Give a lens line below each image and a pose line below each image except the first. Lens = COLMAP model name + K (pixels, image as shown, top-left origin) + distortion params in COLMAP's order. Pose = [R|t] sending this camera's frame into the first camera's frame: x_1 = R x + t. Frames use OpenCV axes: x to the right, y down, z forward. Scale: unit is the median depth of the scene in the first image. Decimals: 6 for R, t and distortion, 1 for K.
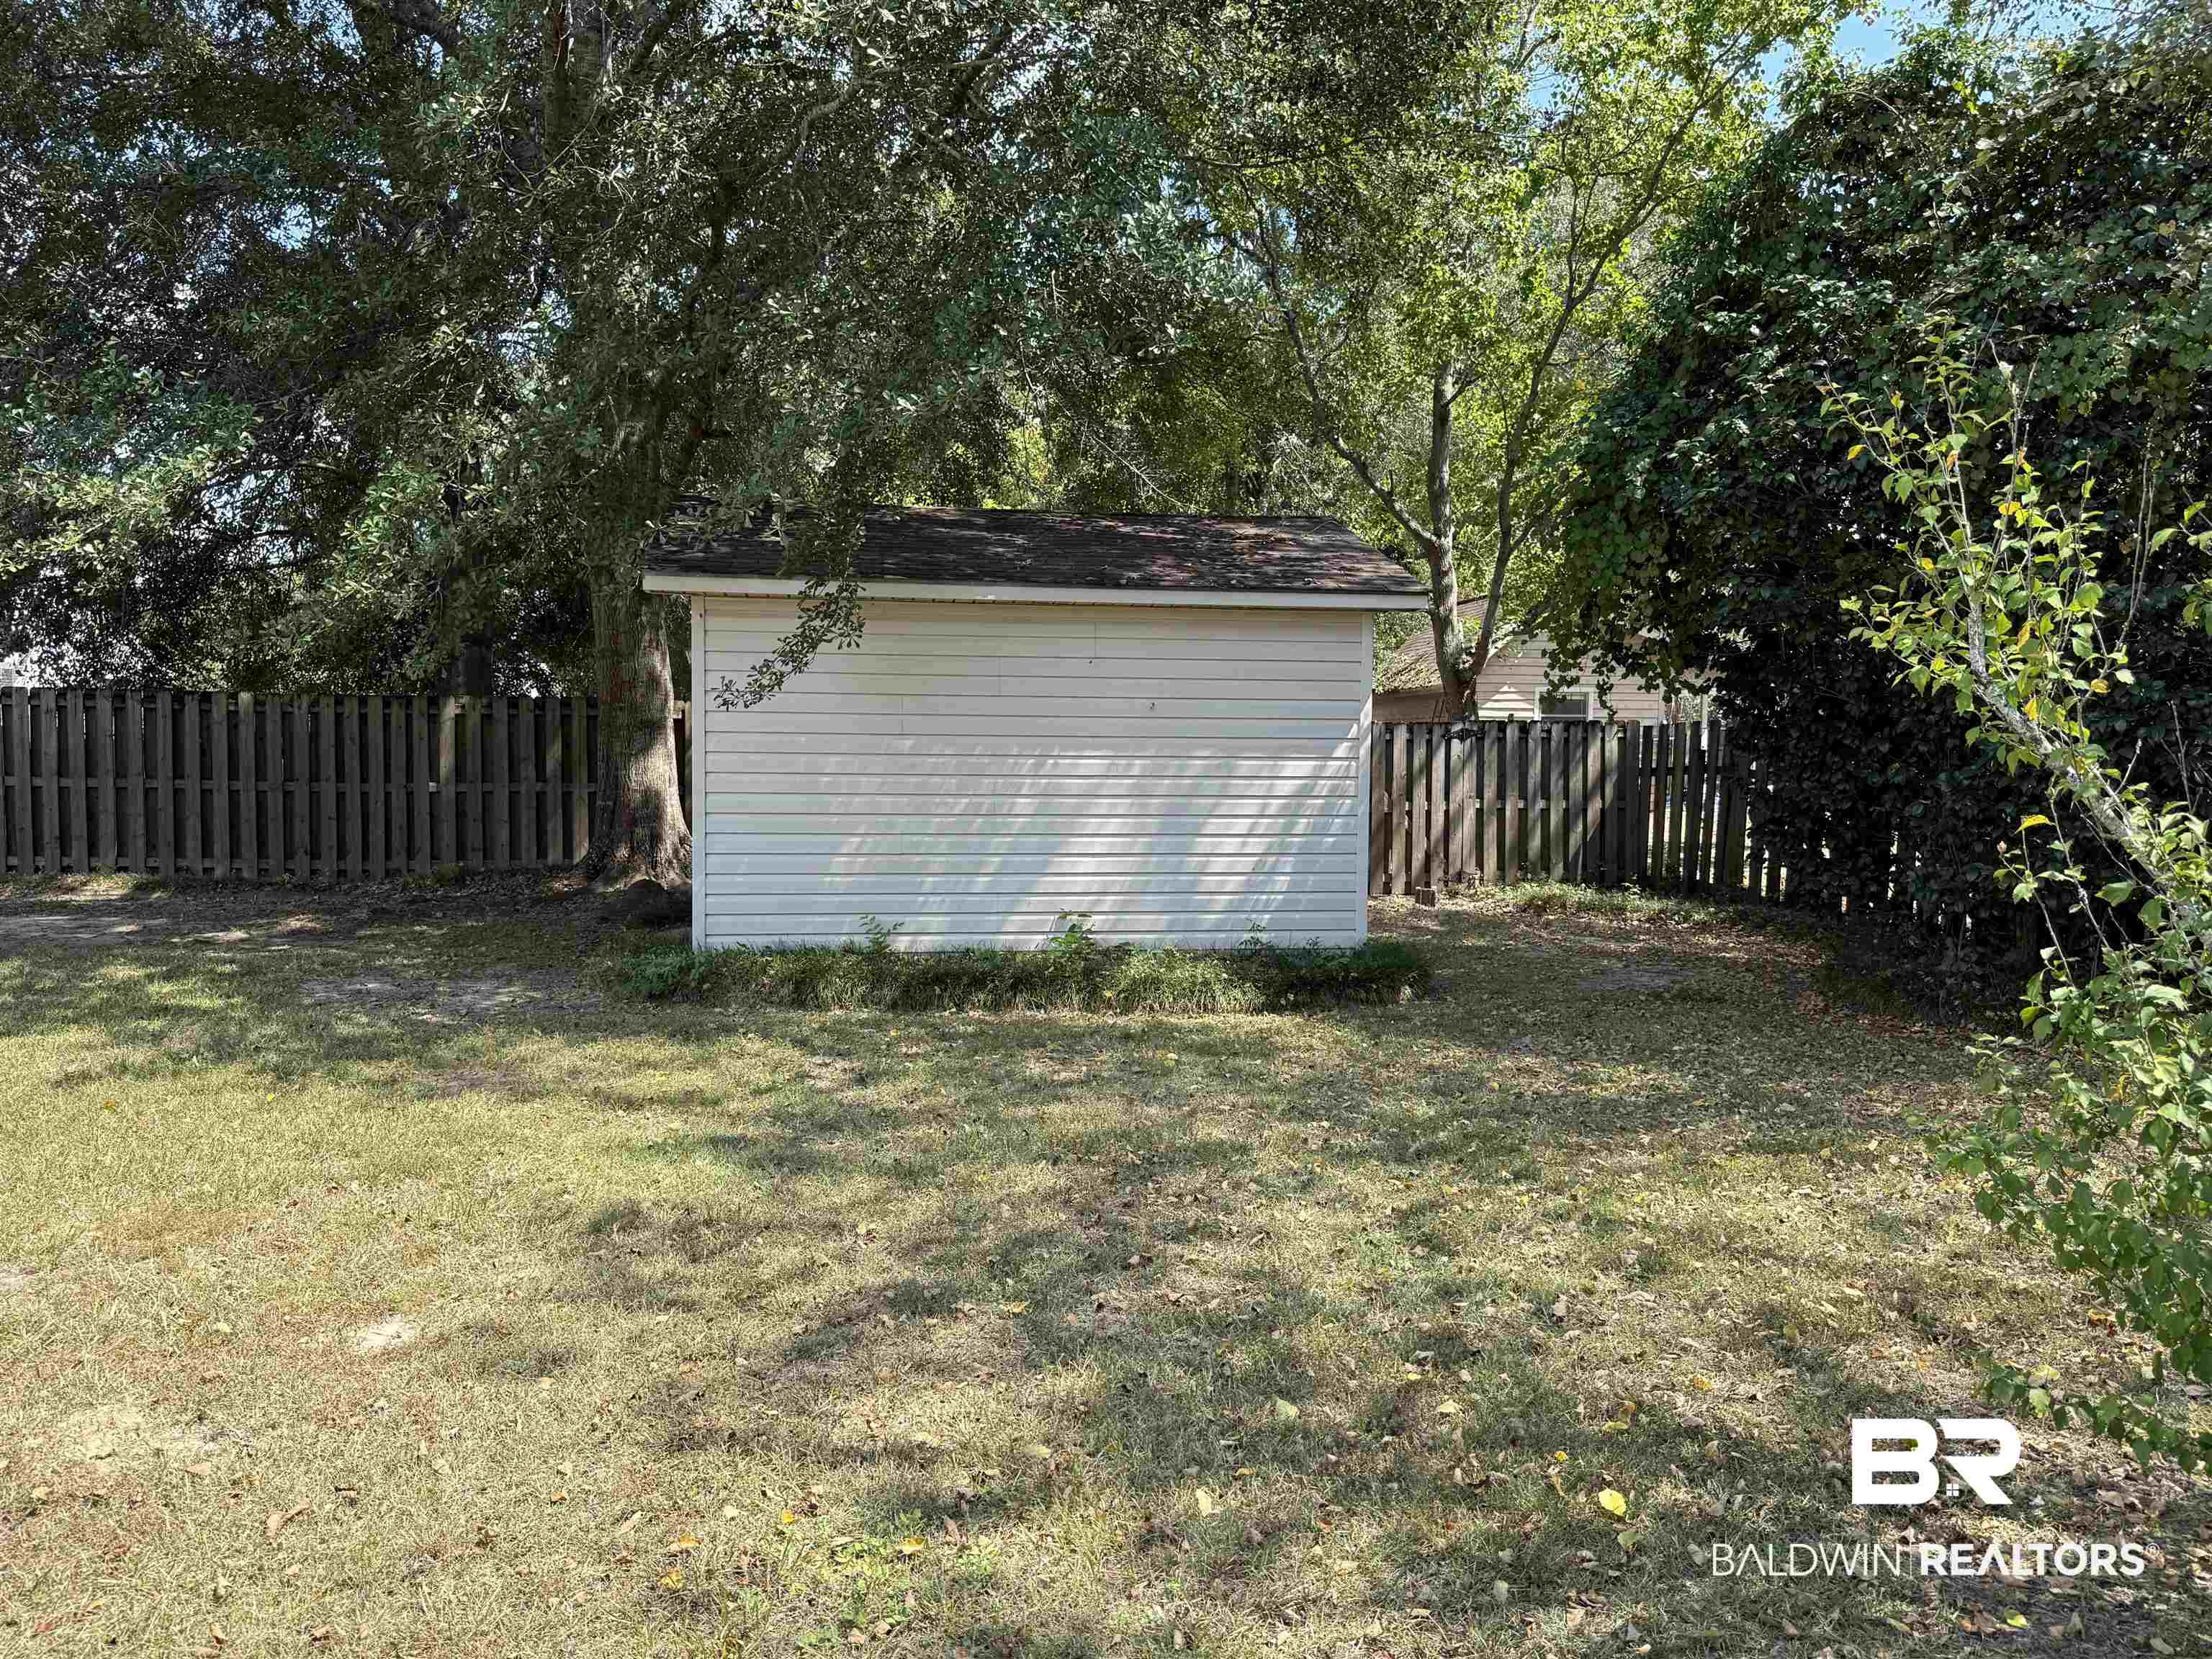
lens RADIAL K [[1688.4, 0, 1106.0], [0, 1688.4, 829.5], [0, 0, 1]] dist [0.006366, 0.003412]
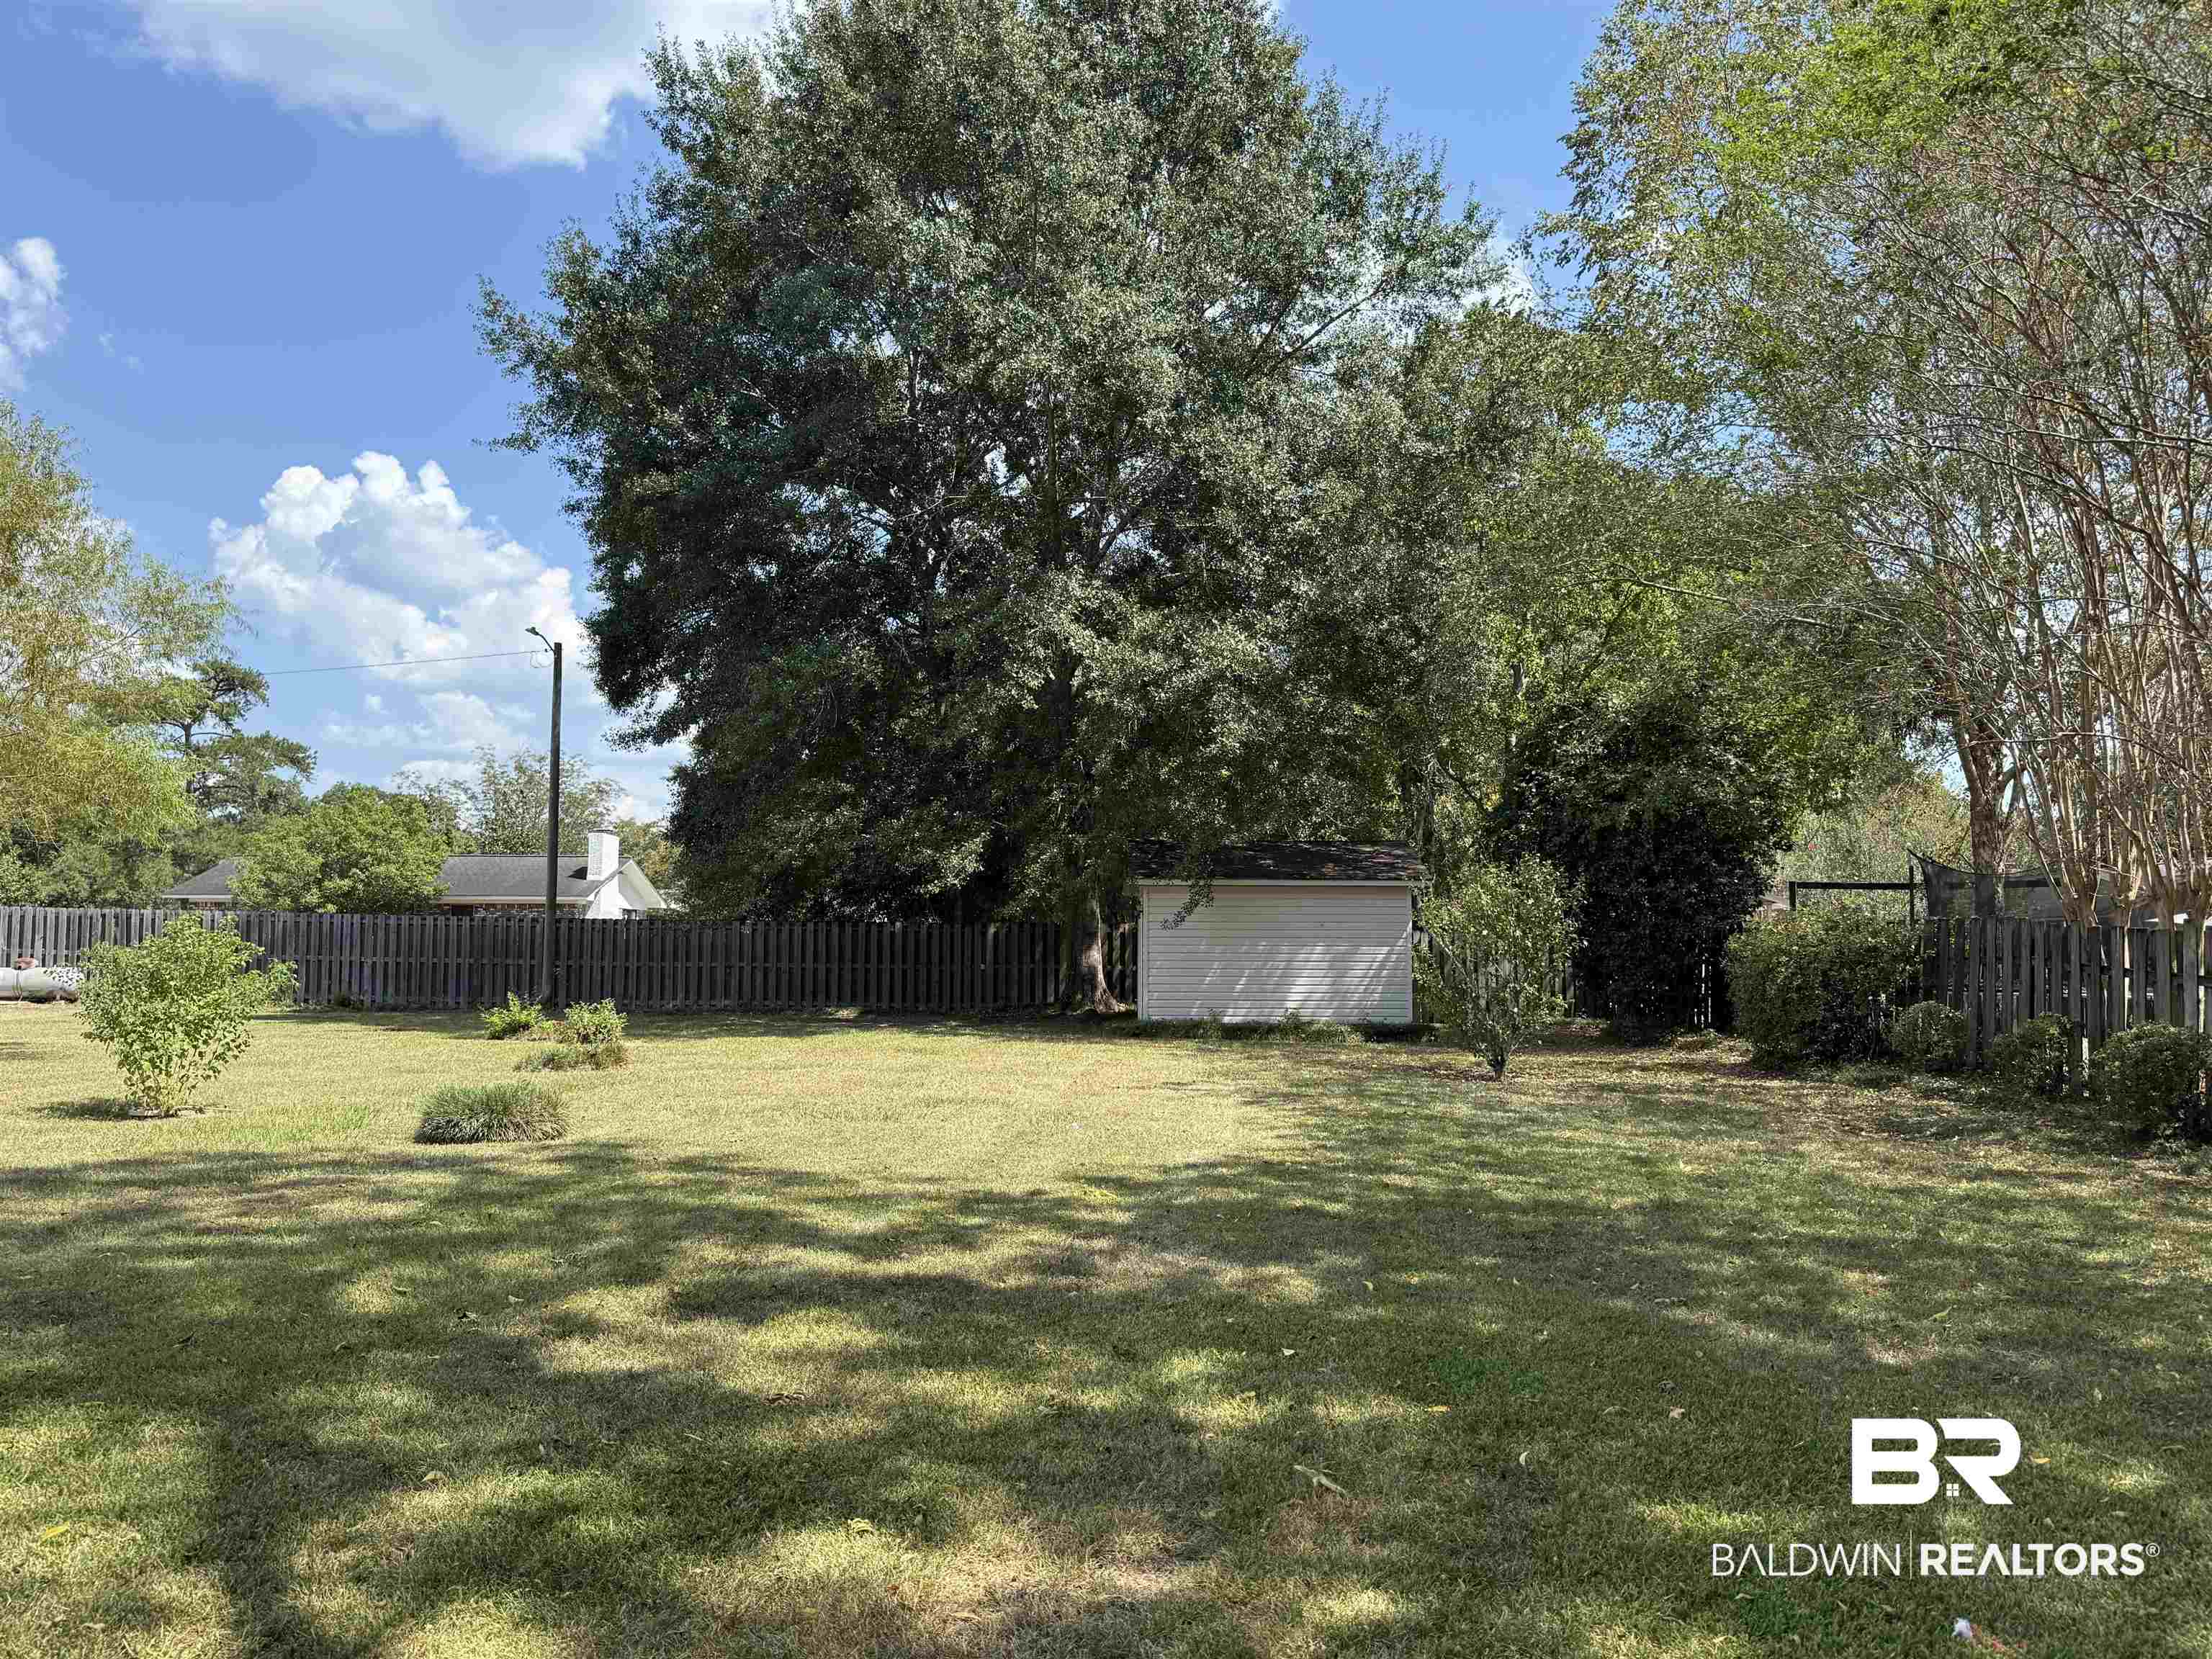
lens RADIAL K [[1688.4, 0, 1106.0], [0, 1688.4, 829.5], [0, 0, 1]] dist [0.006366, 0.003412]
pose [[0.992352, -0.020079, -0.121793, 0.015715], [0.005112, 0.992521, -0.121969, 0.087669], [0.123331, 0.120414, 0.985033, -1.497181]]
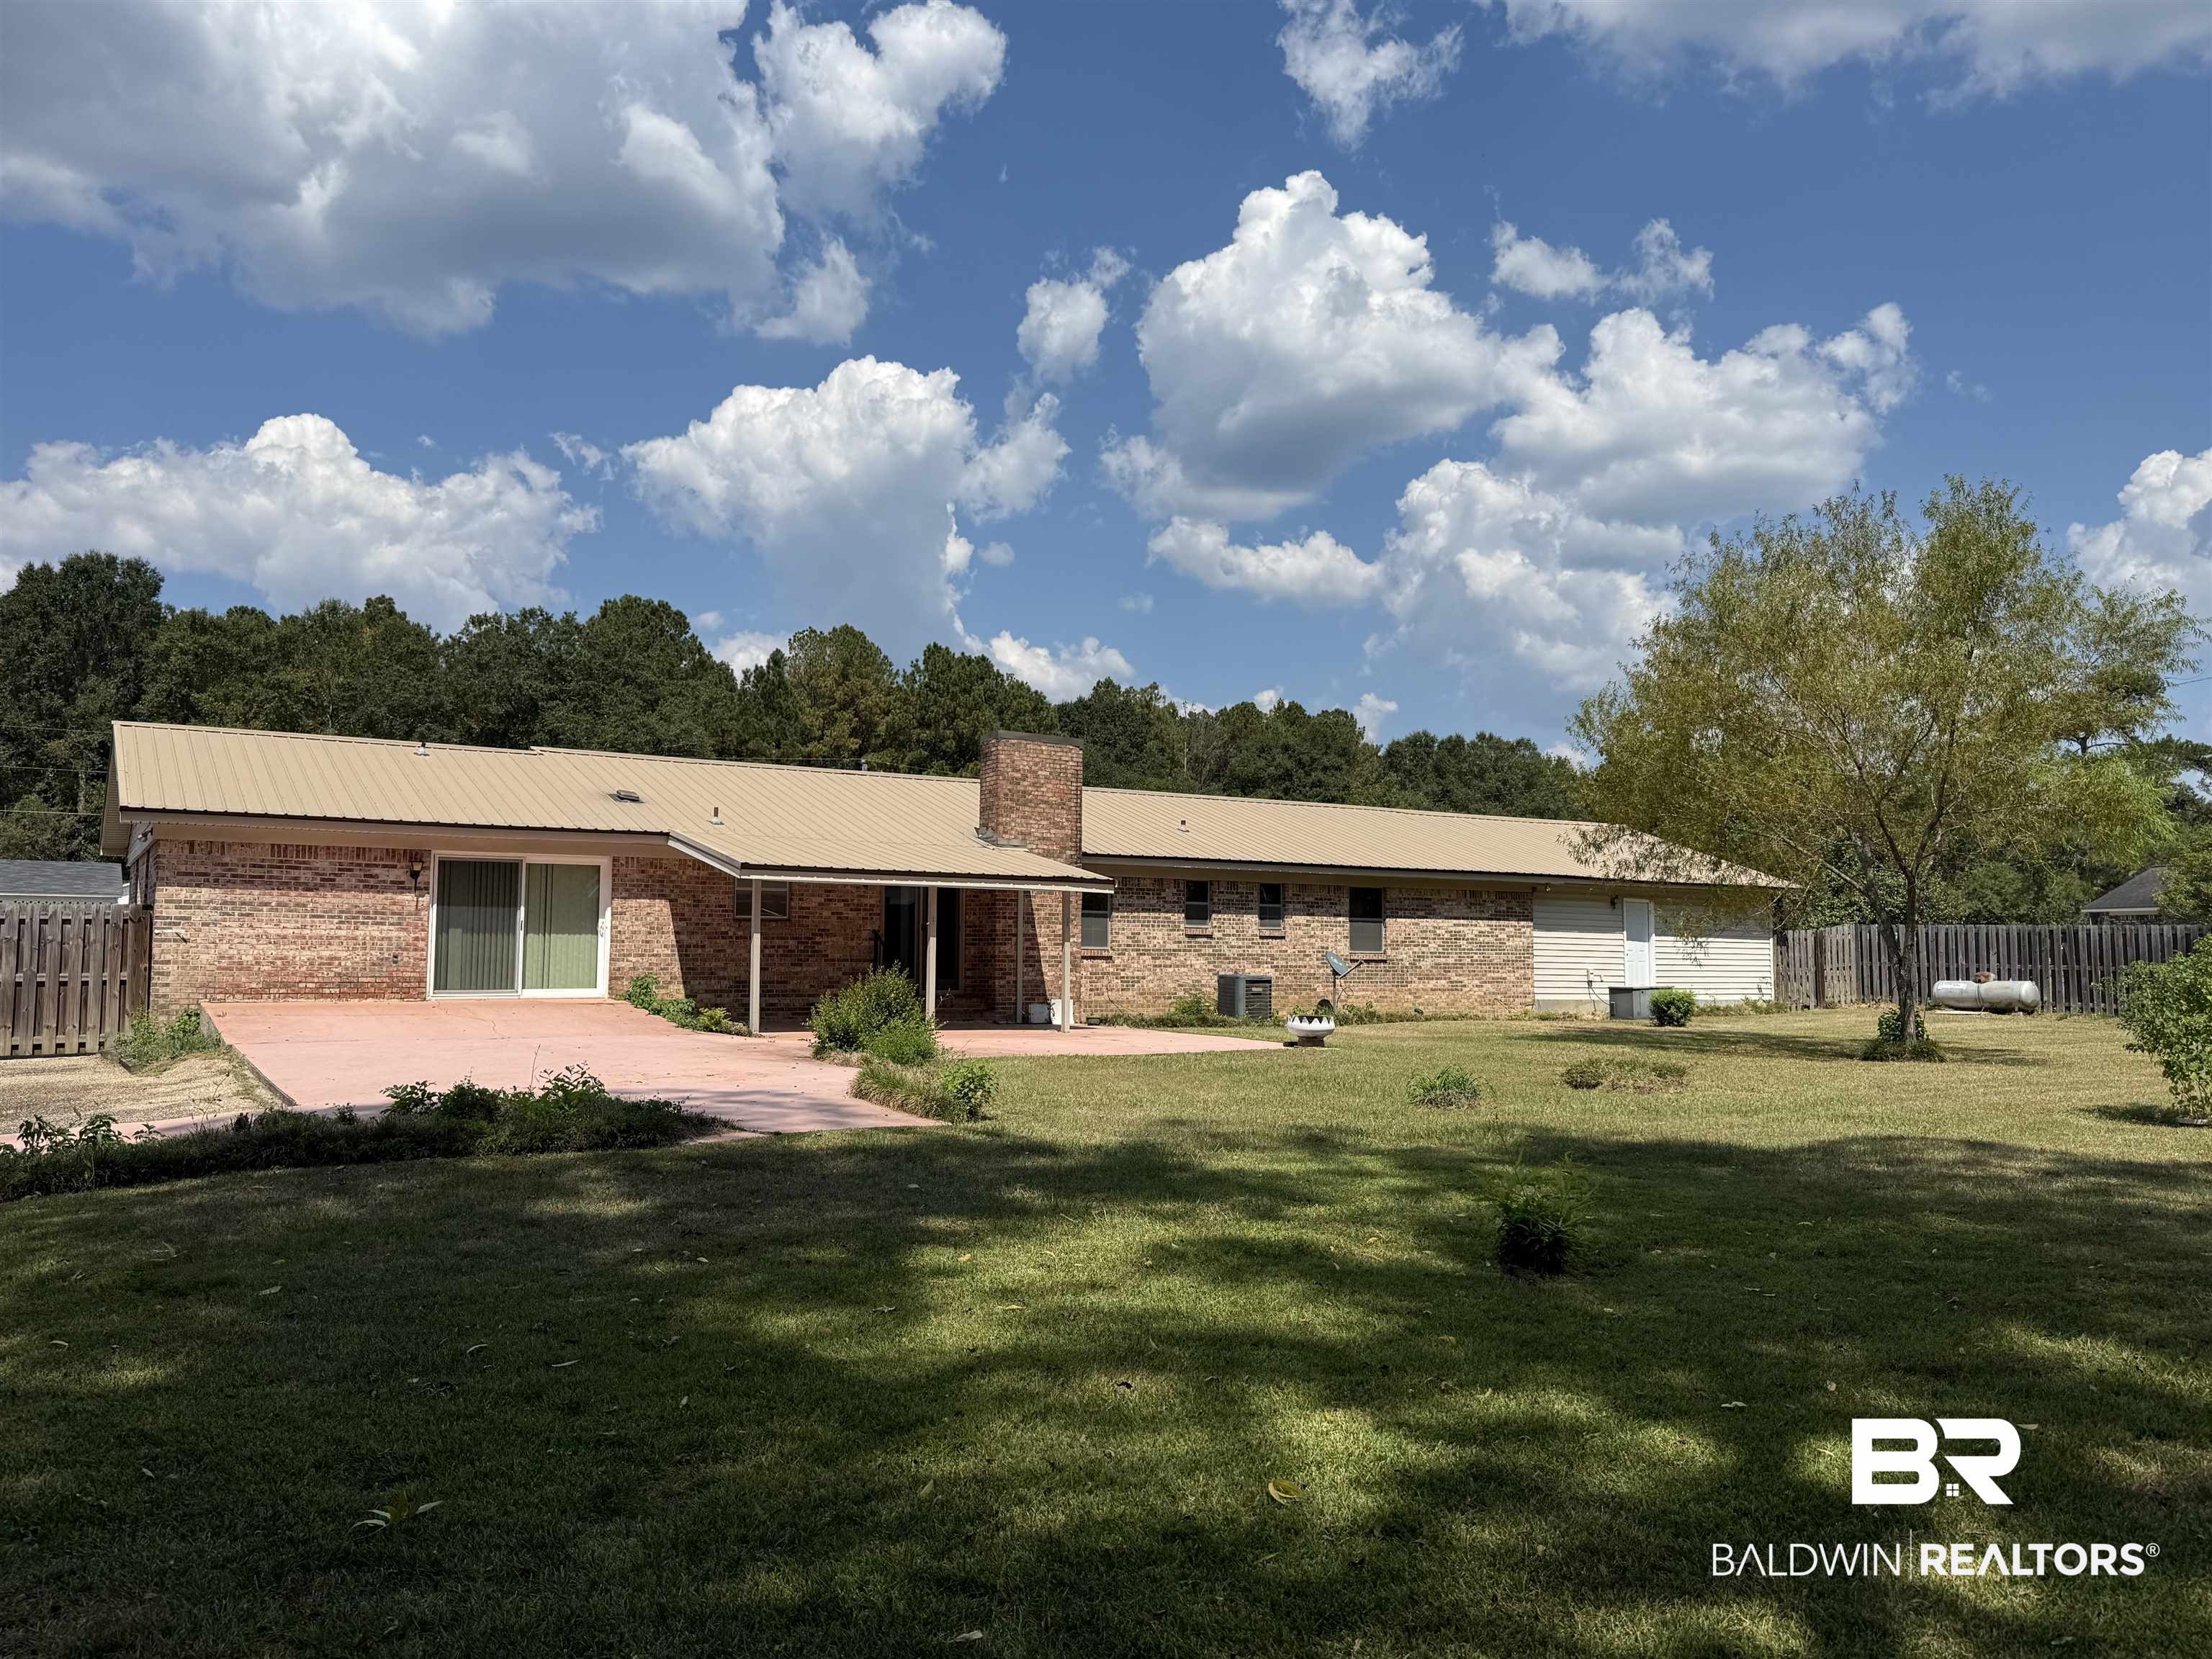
lens RADIAL K [[1688.4, 0, 1106.0], [0, 1688.4, 829.5], [0, 0, 1]] dist [0.006366, 0.003412]
pose [[0.417263, -0.084902, -0.904811, -0.040606], [-0.038916, 0.993044, -0.111128, 0.125470], [0.907952, 0.081582, 0.411056, -2.475955]]
